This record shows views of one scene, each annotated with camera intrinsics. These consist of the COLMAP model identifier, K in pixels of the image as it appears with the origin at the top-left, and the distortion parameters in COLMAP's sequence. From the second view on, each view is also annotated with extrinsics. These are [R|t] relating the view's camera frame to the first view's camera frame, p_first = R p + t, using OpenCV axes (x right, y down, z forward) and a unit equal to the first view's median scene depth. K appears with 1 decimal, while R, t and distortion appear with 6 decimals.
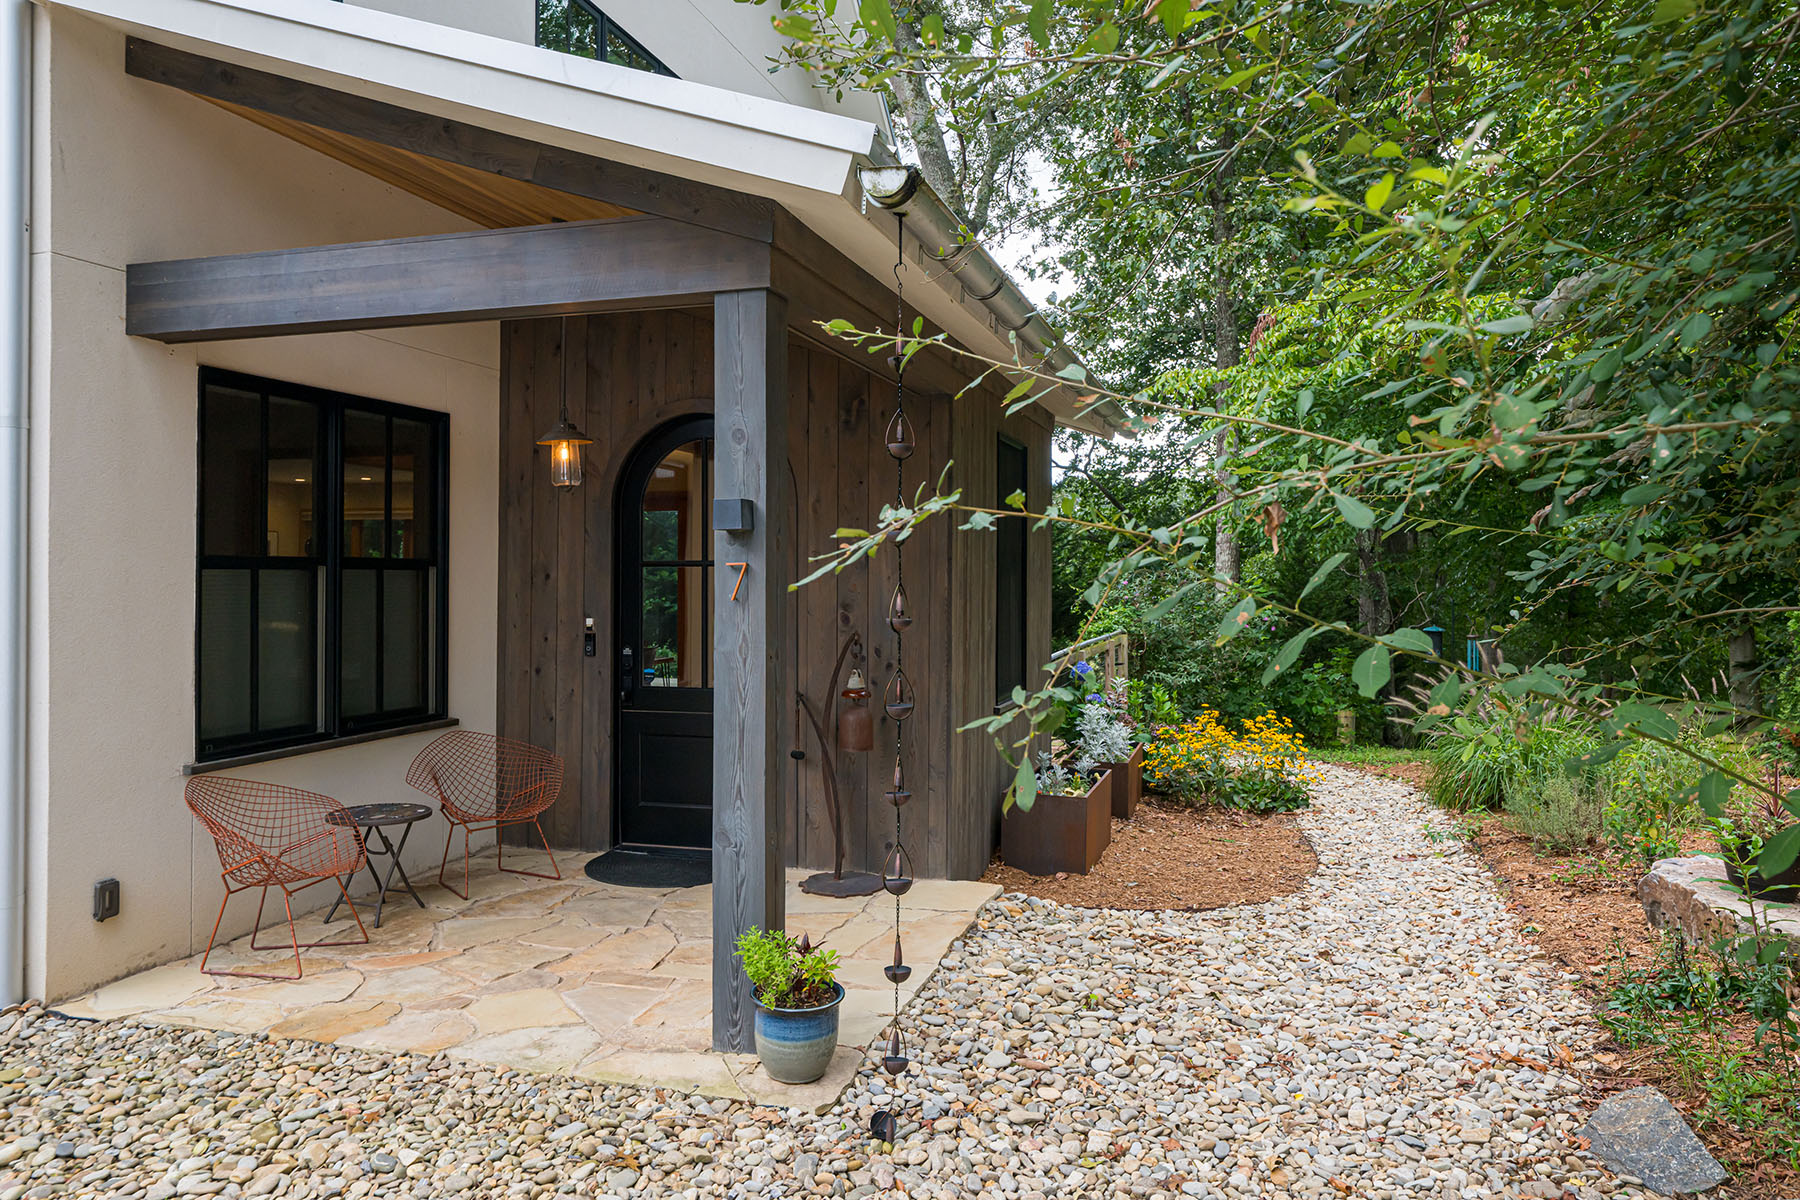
lens RADIAL K [[1261.6, 0, 889.5], [0, 1261.6, 568.1], [0, 0, 1]] dist [-0.031924, 0.000365]
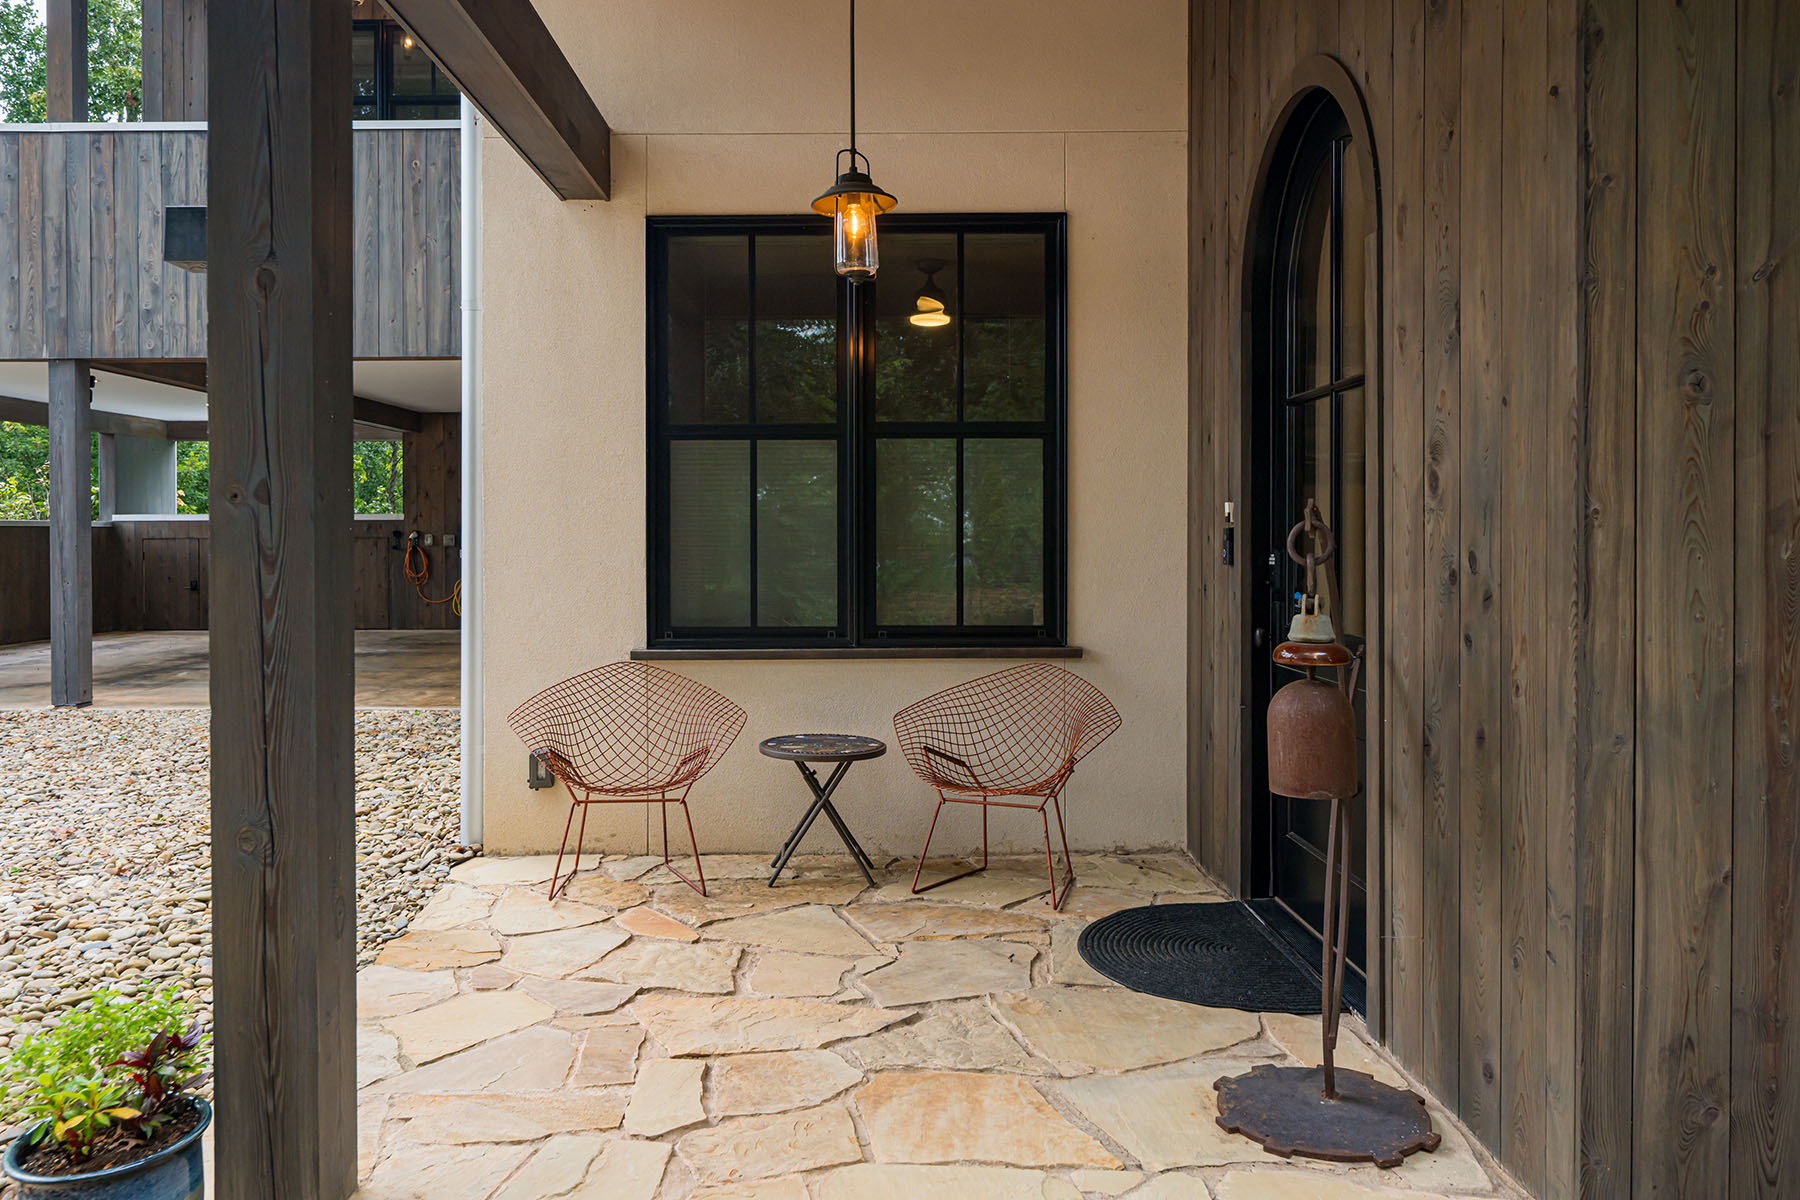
lens RADIAL K [[1261.6, 0, 889.5], [0, 1261.6, 568.1], [0, 0, 1]] dist [-0.031924, 0.000365]
pose [[0.263653, 0.018376, -0.964443, 0.324010], [0.005835, 0.999770, 0.020645, 0.064320], [0.964600, -0.011071, 0.263485, 0.768568]]
